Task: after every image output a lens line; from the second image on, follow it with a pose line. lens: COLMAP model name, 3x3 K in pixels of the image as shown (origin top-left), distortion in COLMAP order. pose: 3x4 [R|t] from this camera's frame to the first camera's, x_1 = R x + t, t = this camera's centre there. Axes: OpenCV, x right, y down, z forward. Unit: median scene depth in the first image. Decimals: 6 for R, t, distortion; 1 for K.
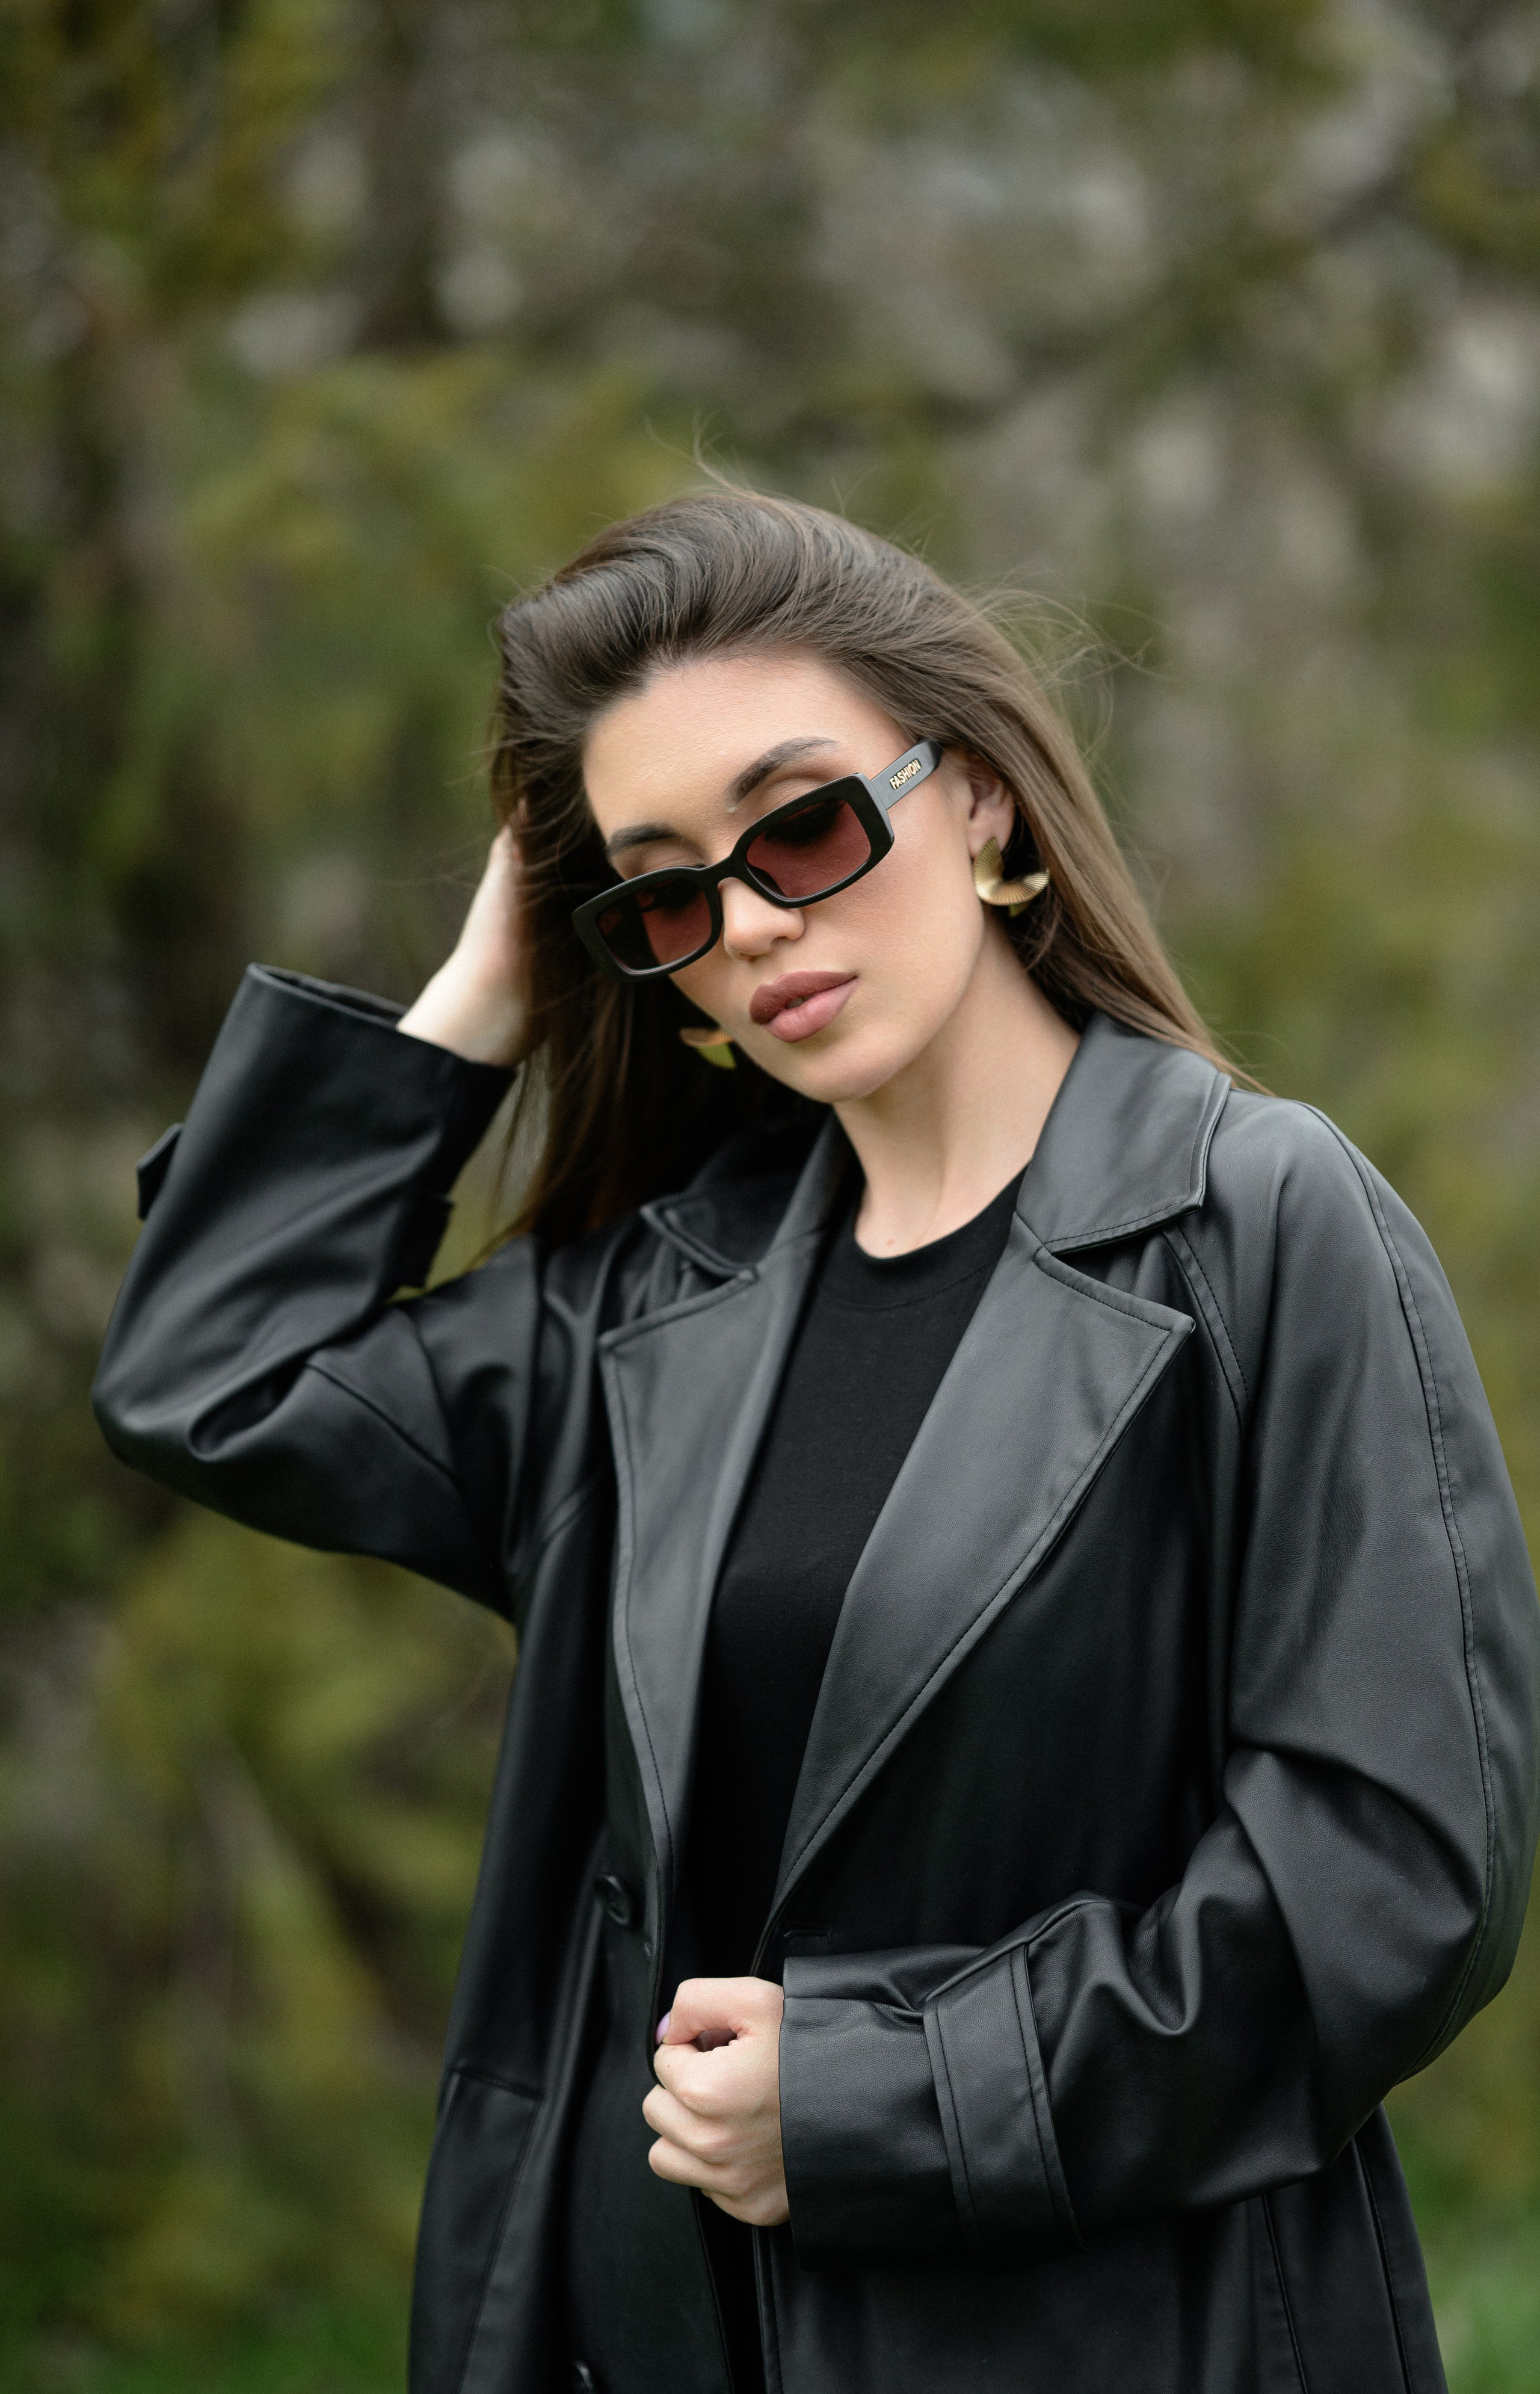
lens RADIAL K [[6245.8, 0, 768.4], [0, 6245.8, 1195.0], [0, 0, 1]] dist [0.015222, 0.000000]
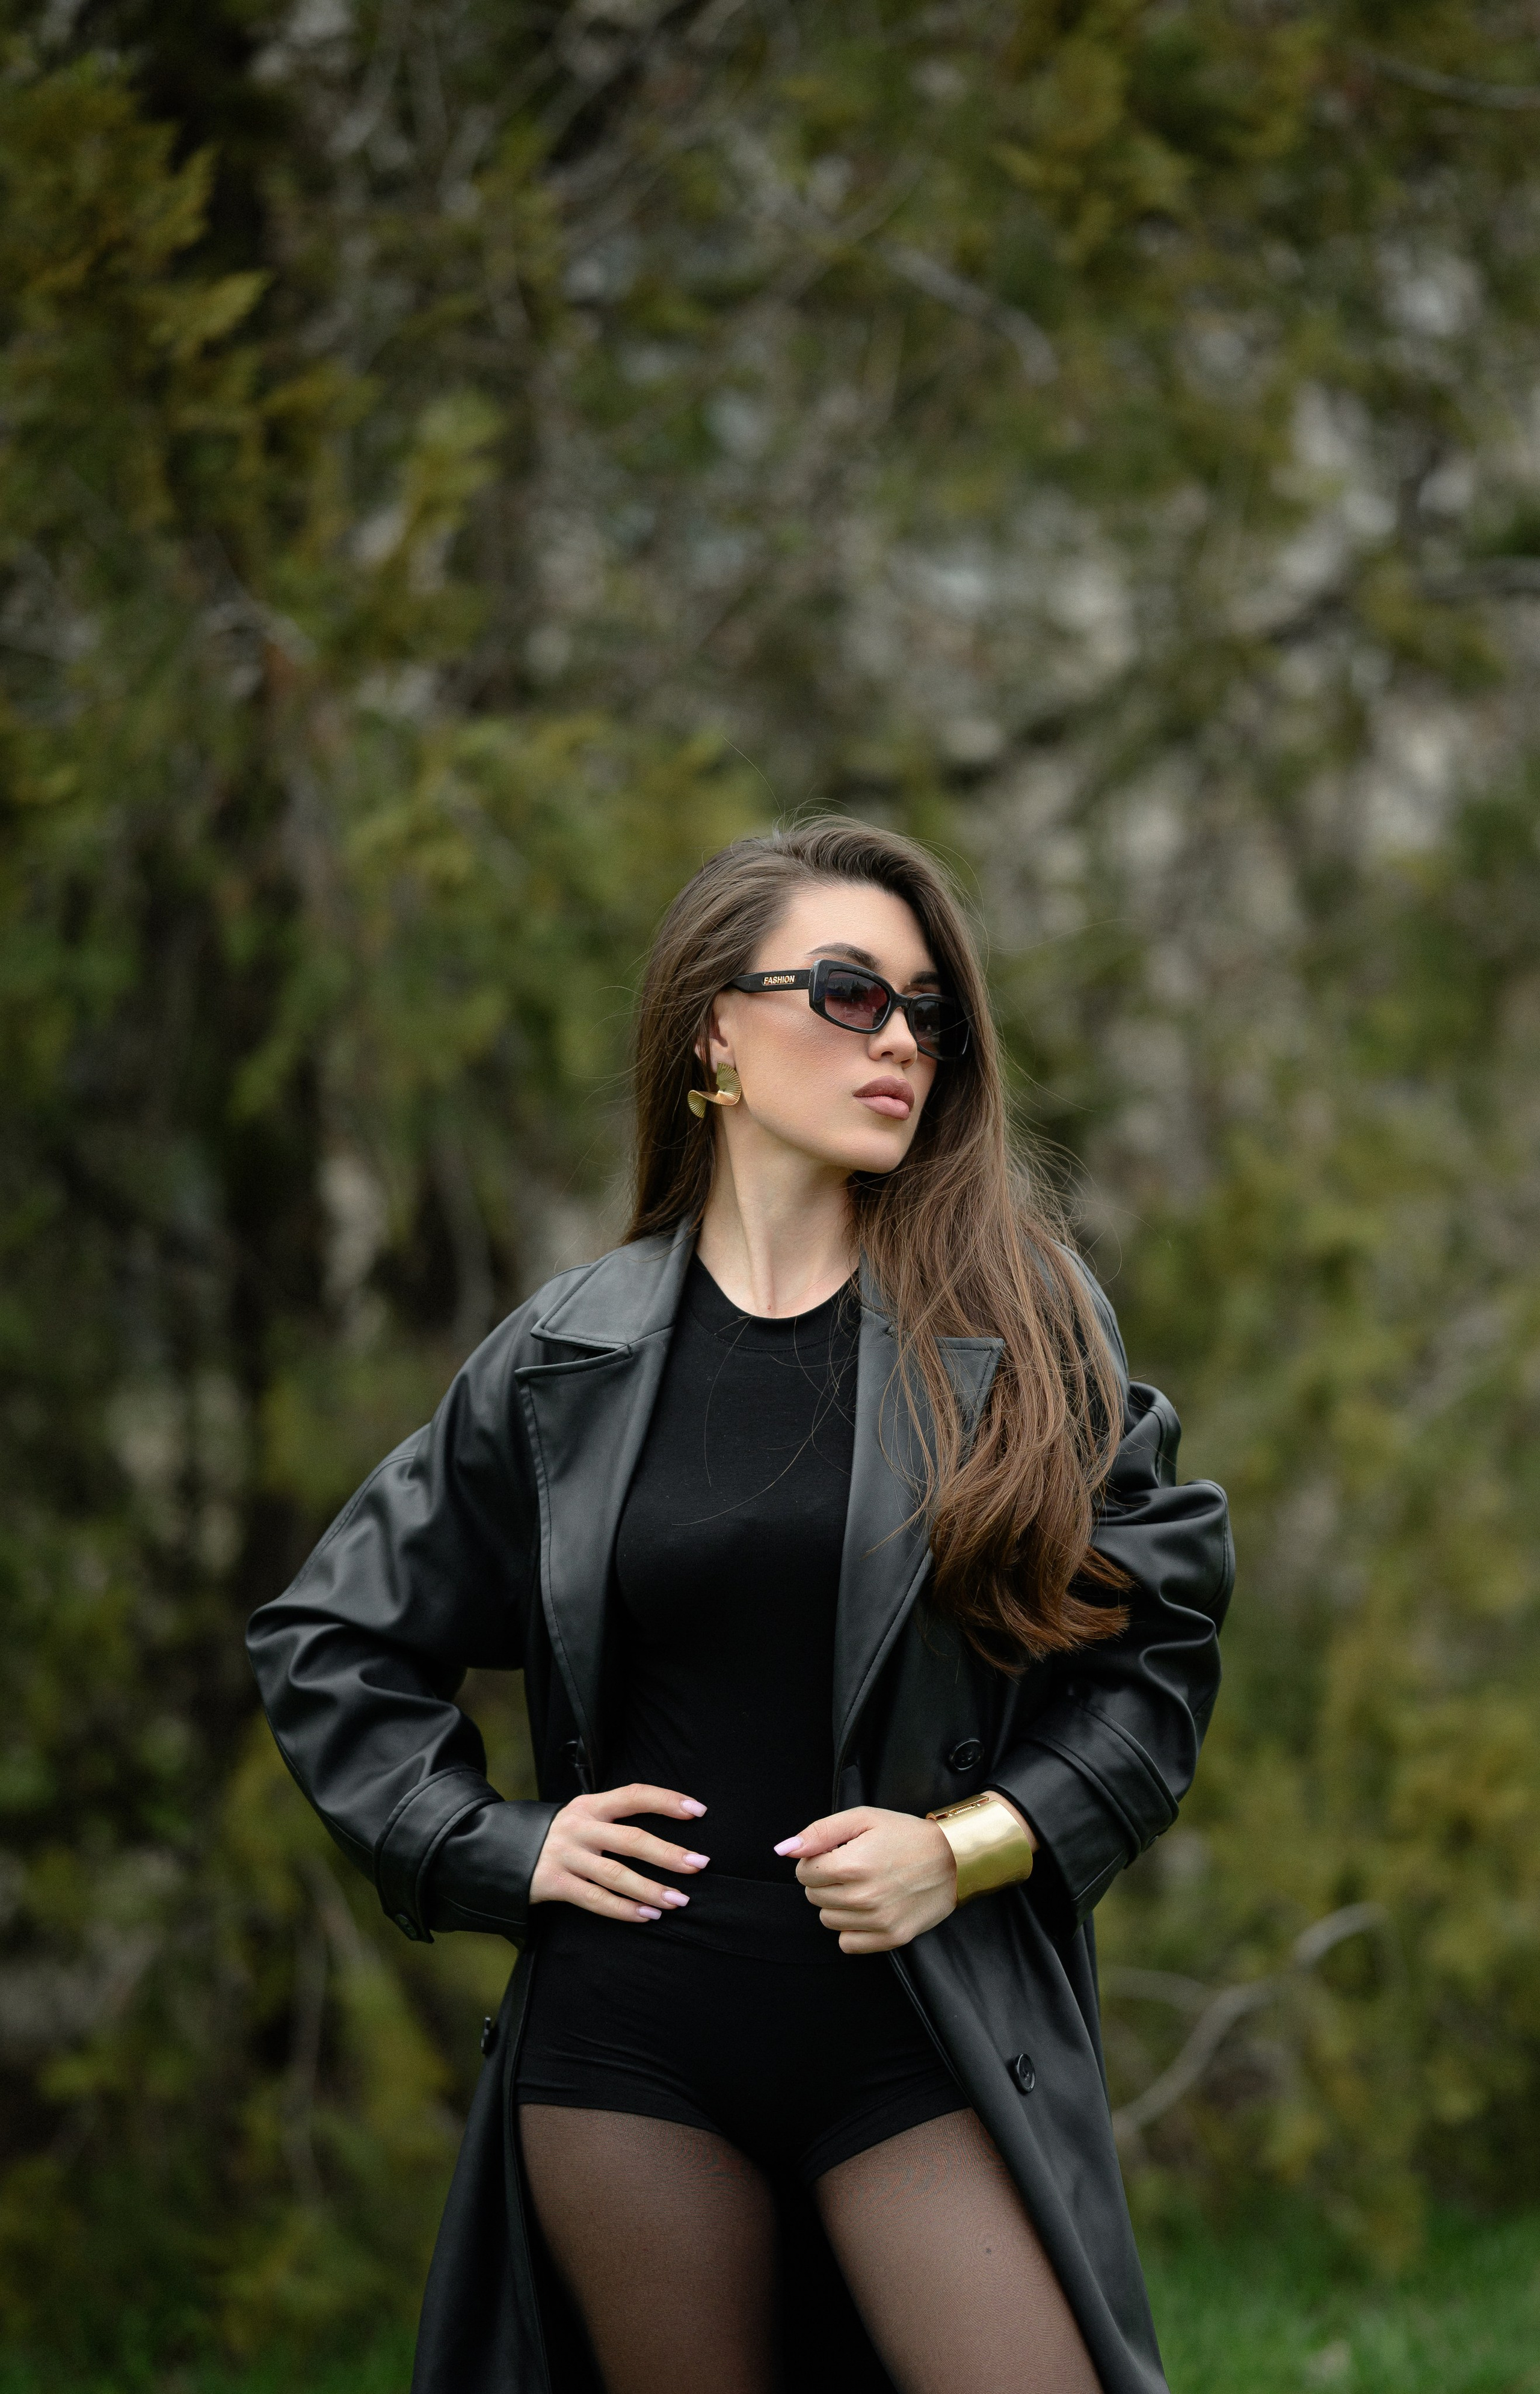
lens RADIAL K [[6245.8, 0, 826.9], [0, 6245.8, 1245.2], [0, 0, 1]] dist [0.015222, 0.000000]
pose [[0.999625, 0.025773, 0.009277, -0.003752], [-0.025254, 0.998314, -0.052265, 0.023950], [-0.010609, 0.052011, 0.998590, -0.166535]]
